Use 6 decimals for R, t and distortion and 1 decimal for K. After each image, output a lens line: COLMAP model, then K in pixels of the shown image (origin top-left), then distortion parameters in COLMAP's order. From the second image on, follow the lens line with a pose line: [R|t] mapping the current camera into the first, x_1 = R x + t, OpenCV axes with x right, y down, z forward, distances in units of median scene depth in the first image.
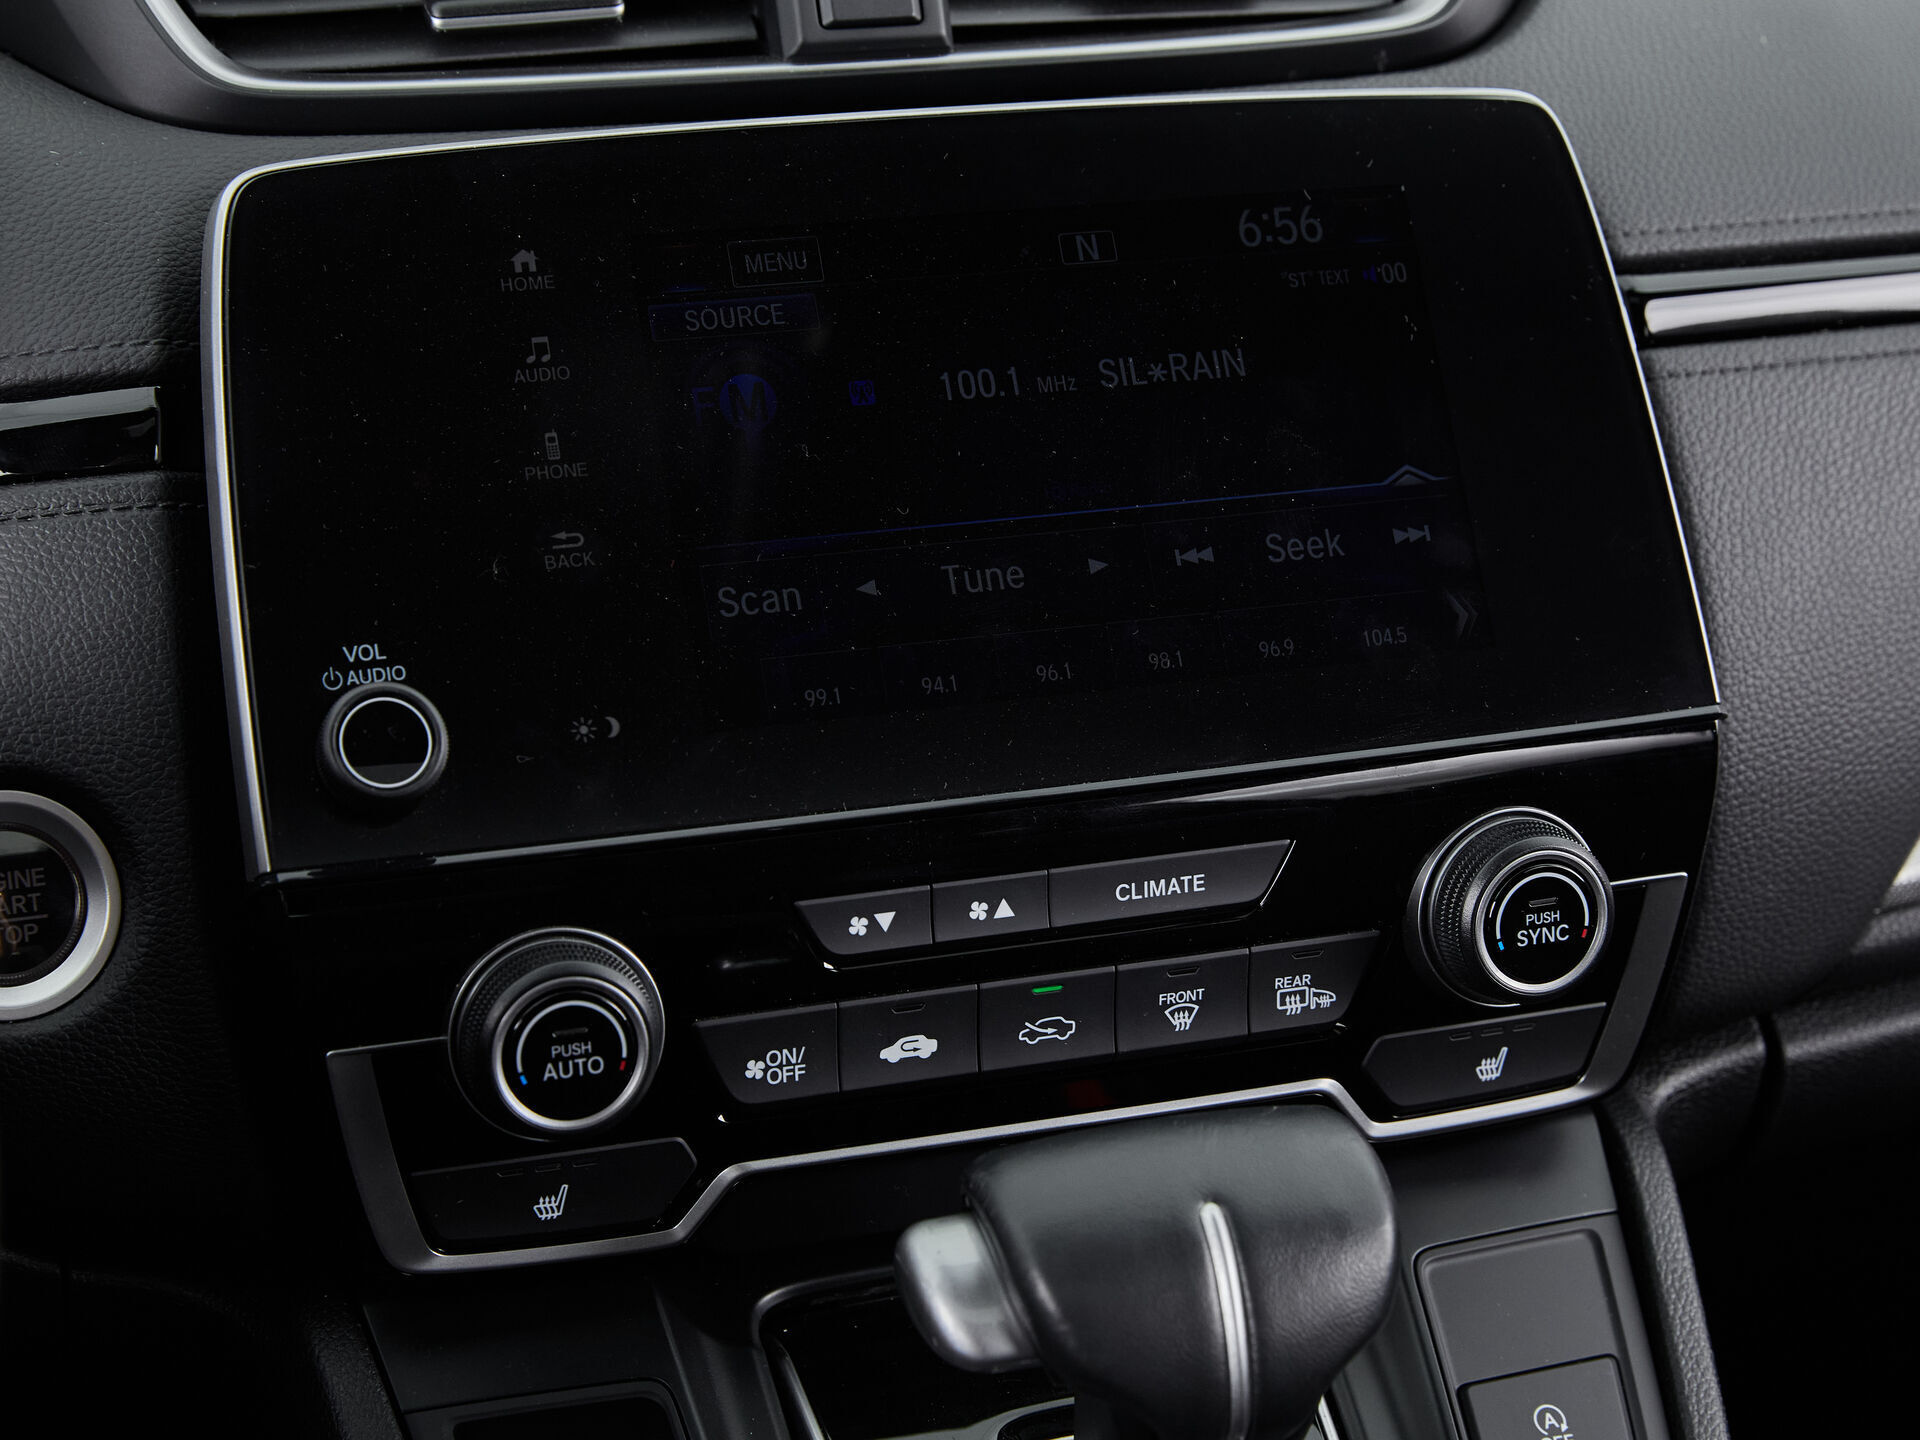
lens RADIAL K [[3837.5, 0, 1007.9], [0, 3837.5, 716.7], [0, 0, 1]] dist [-0.034525, -0.456771]
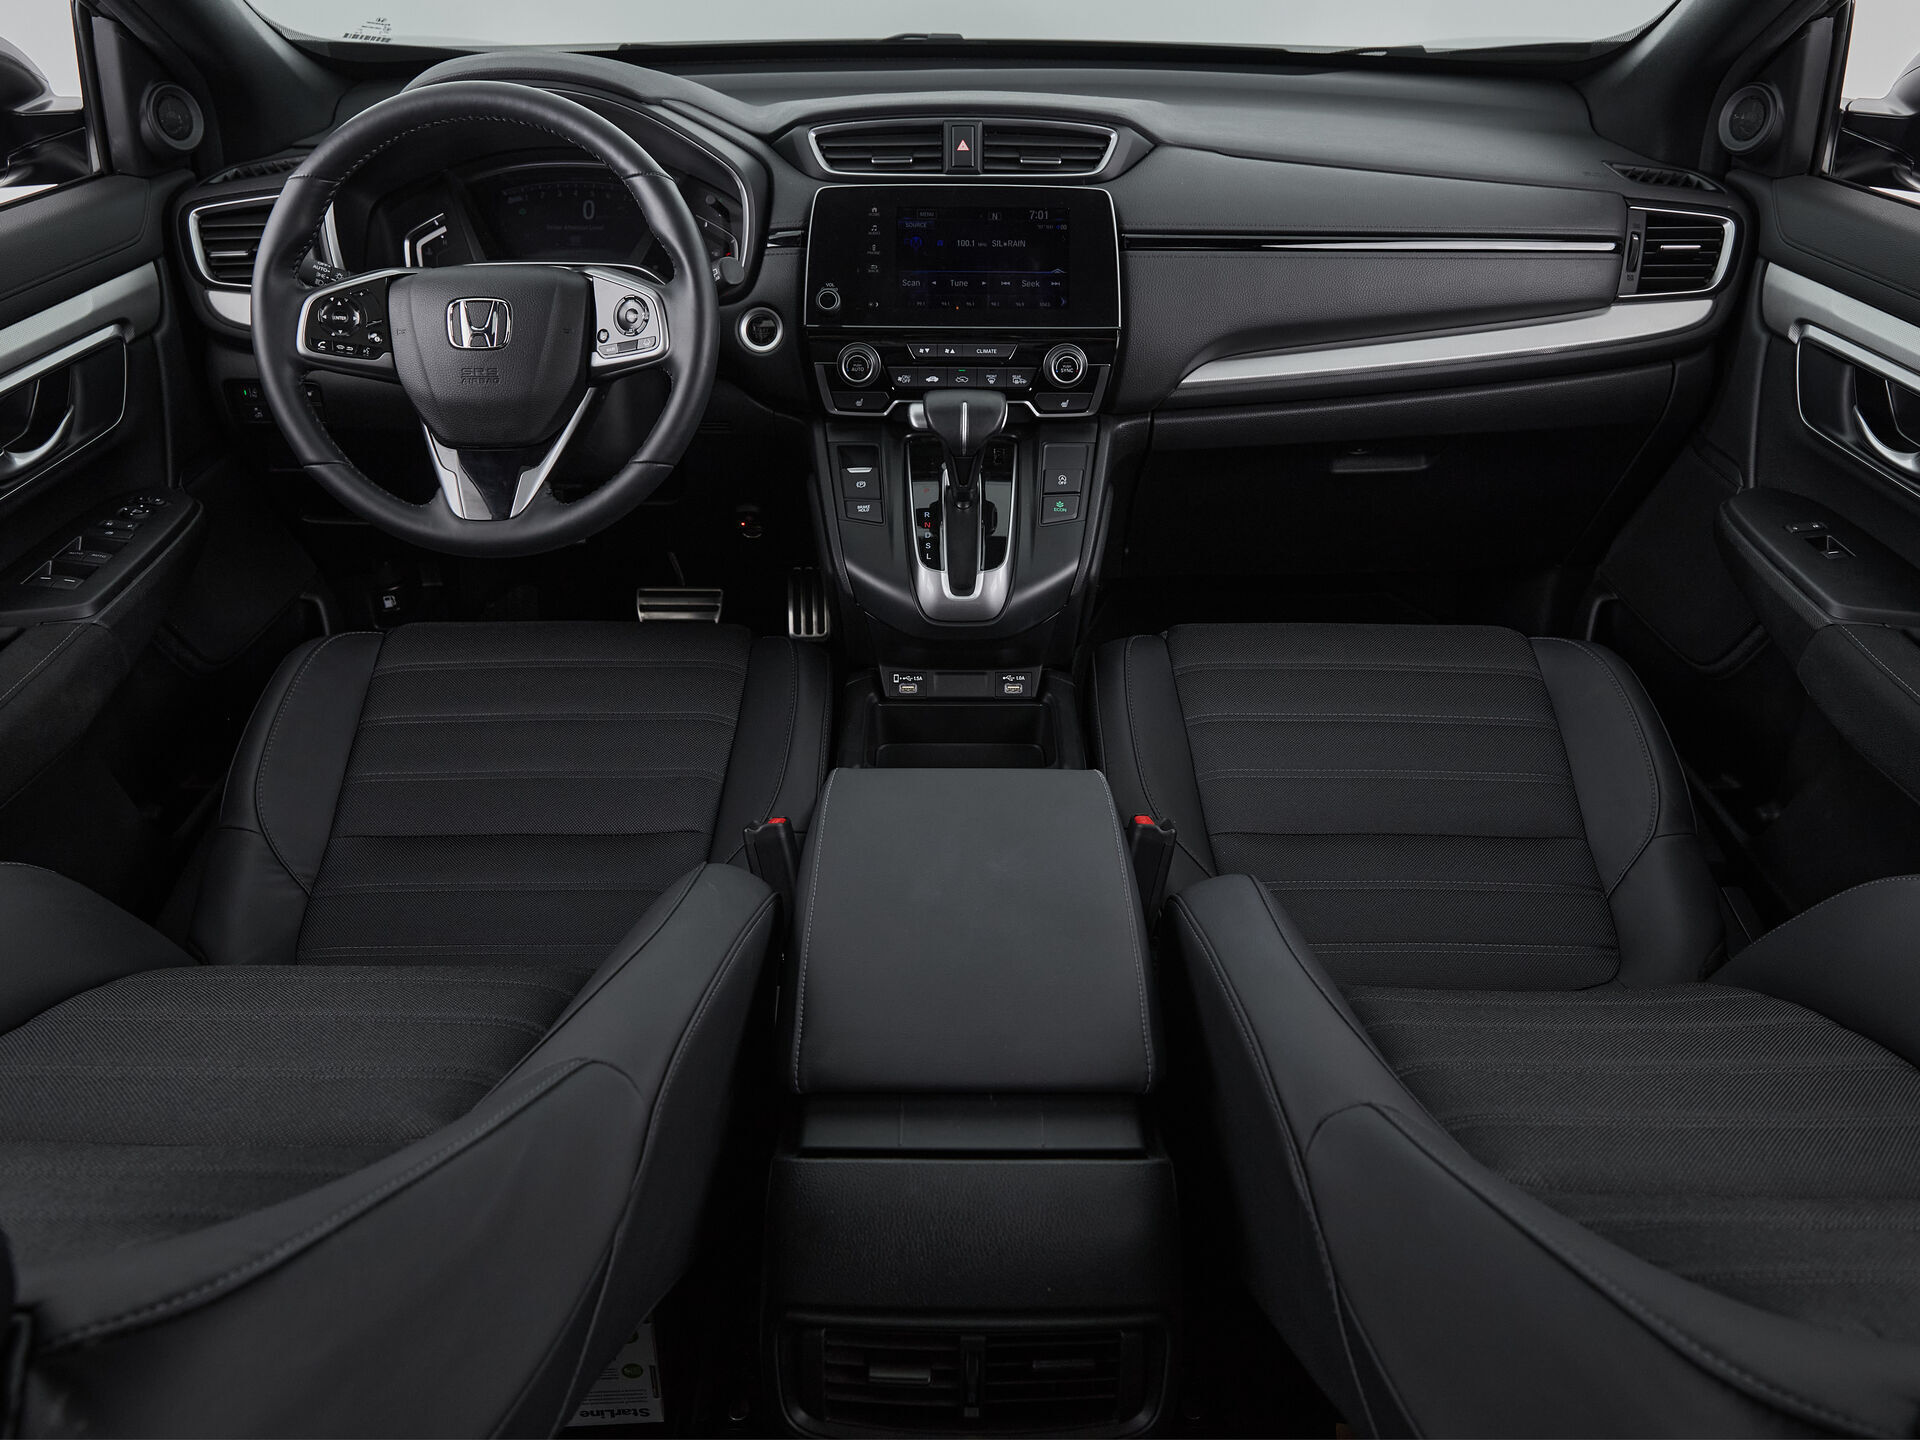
lens RADIAL K [[1412.3, 0, 939.3], [0, 1412.3, 699.6], [0, 0, 1]] dist [-0.007436, 0.001005]
pose [[0.942474, 0.150774, -0.298345, 0.574647], [-0.112500, 0.983505, 0.141641, 0.228927], [0.314780, -0.099929, 0.943890, -0.735758]]
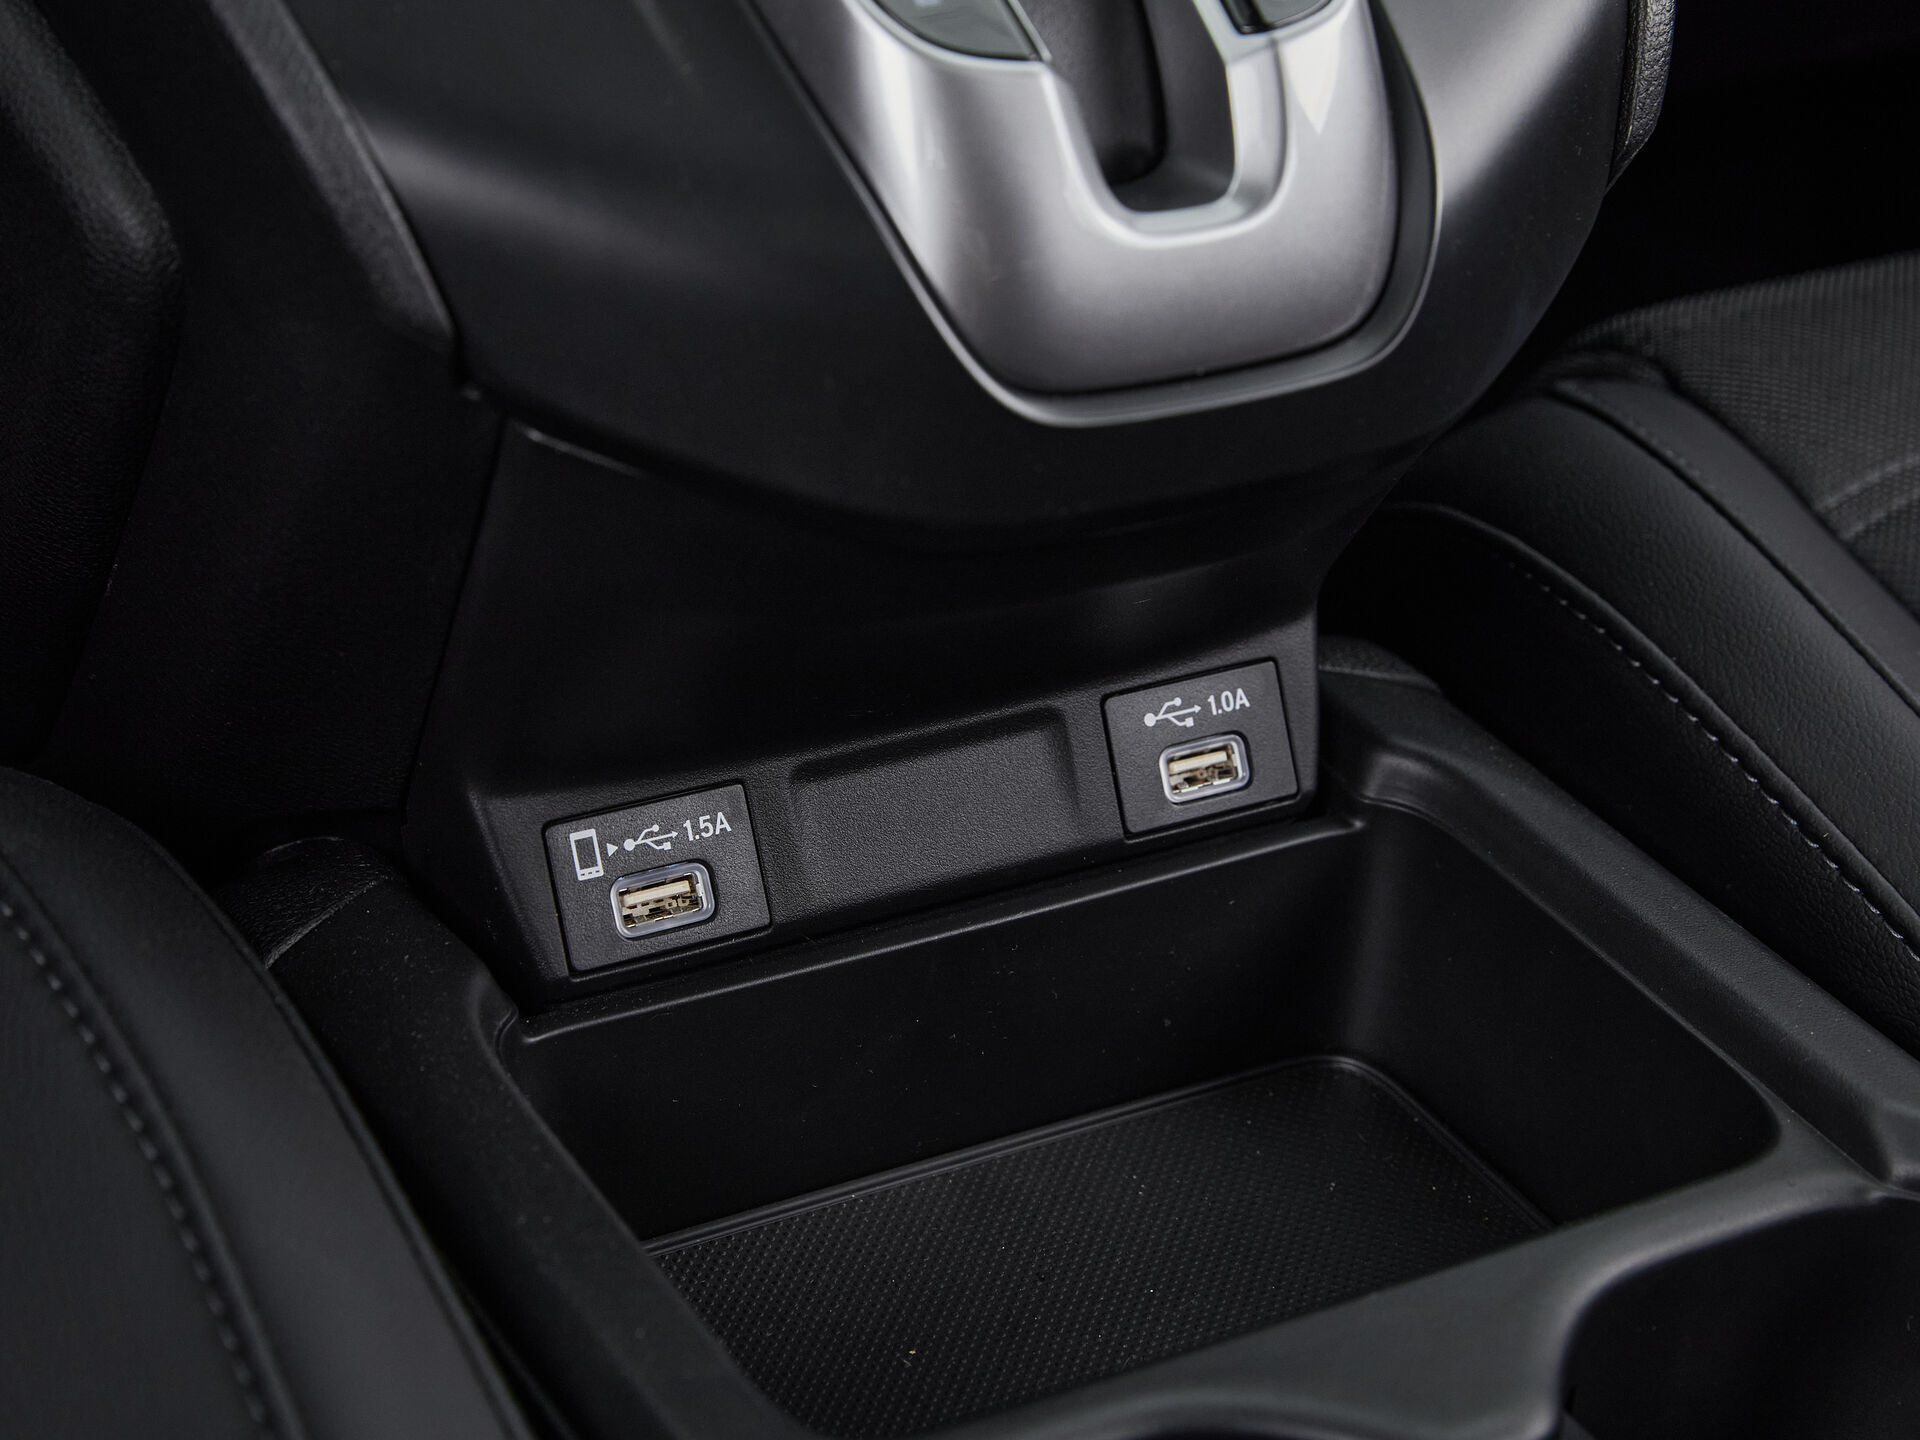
lens RADIAL K [[3798.1, 0, 854.9], [0, 3798.1, 719.6], [0, 0, 1]] dist [-0.043014, -0.299967]
pose [[0.986575, -0.063352, 0.150522, -0.102102], [0.050134, 0.994675, 0.090044, 0.373221], [-0.155425, -0.081289, 0.984497, 0.204953]]
